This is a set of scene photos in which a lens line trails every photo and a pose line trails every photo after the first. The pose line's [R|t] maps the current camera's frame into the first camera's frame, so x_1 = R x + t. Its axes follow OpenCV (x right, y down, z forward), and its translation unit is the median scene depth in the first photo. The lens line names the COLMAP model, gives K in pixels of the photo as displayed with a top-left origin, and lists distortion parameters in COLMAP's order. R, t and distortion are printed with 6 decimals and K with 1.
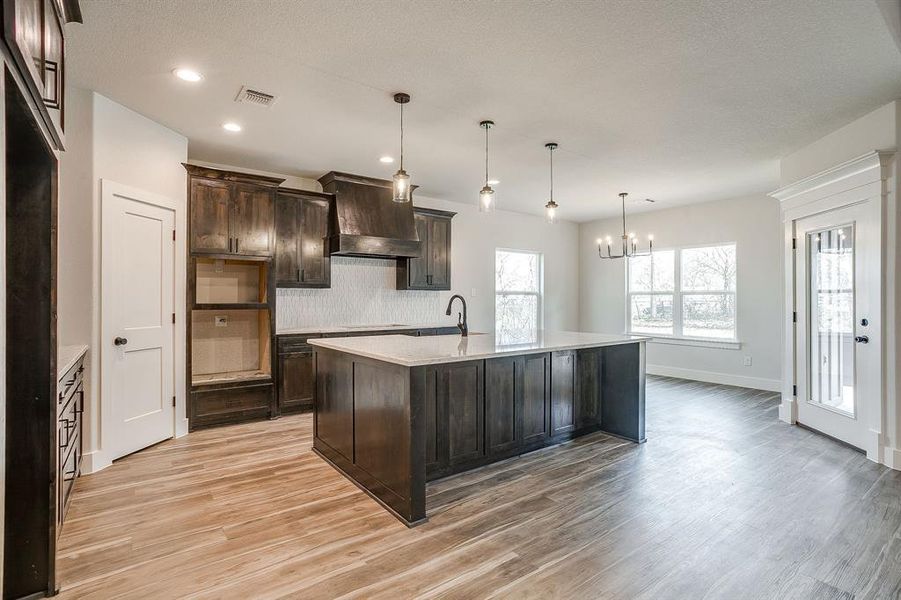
lens RADIAL K [[436.5, 0, 444.9], [0, 436.5, 298.7], [0, 0, 1]] dist [-0.032549, 0.013990]
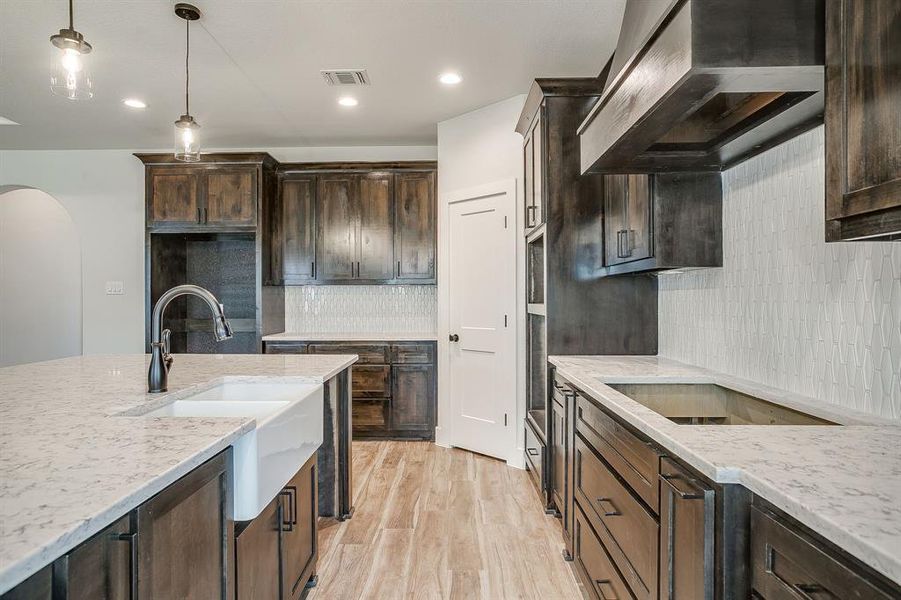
lens RADIAL K [[535.5, 0, 441.5], [0, 535.5, 302.5], [0, 0, 1]] dist [-0.020852, 0.005992]
pose [[-0.613437, 0.003919, -0.789734, 0.251657], [0.002374, 0.999992, 0.003118, 0.004616], [0.789740, 0.000038, -0.613441, 1.412535]]
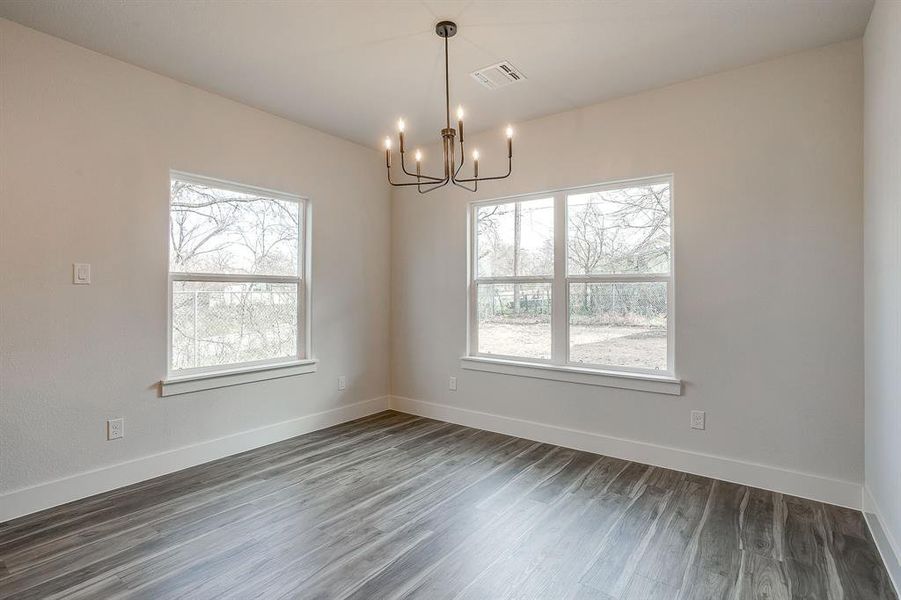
lens RADIAL K [[439.8, 0, 443.9], [0, 439.8, 287.8], [0, 0, 1]] dist [-0.042005, 0.019754]
pose [[0.959973, 0.002194, 0.280085, 0.435404], [0.000823, 0.999943, -0.010655, 0.003431], [-0.280092, 0.010459, 0.959916, 0.903705]]
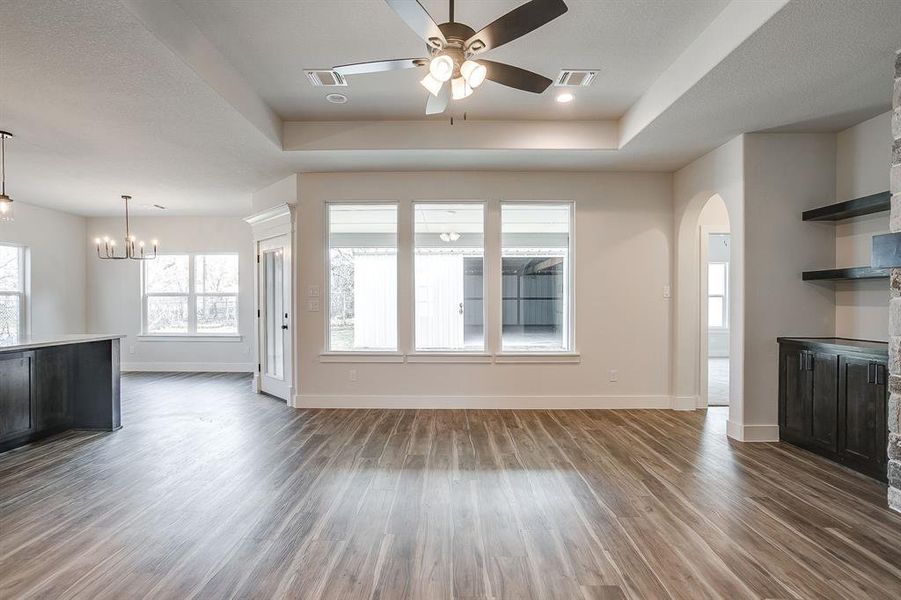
lens RADIAL K [[439.8, 0, 447.7], [0, 439.8, 305.2], [0, 0, 1]] dist [-0.042005, 0.019754]
pose [[0.601779, -0.010260, 0.798596, 0.080356], [0.000767, 0.999924, 0.012269, 0.000683], [-0.798662, -0.006770, 0.601742, -0.305305]]
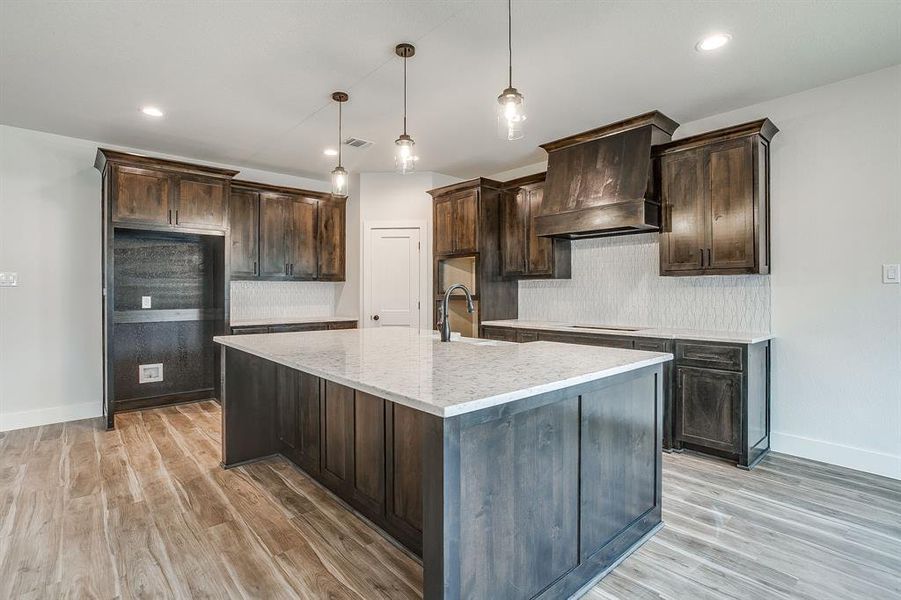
lens RADIAL K [[436.5, 0, 449.6], [0, 436.5, 294.2], [0, 0, 1]] dist [-0.032549, 0.013990]
pose [[0.086850, 0.001866, -0.996220, 0.725827], [0.003457, 0.999992, 0.002175, 0.005735], [0.996215, -0.003633, 0.086843, 0.892092]]
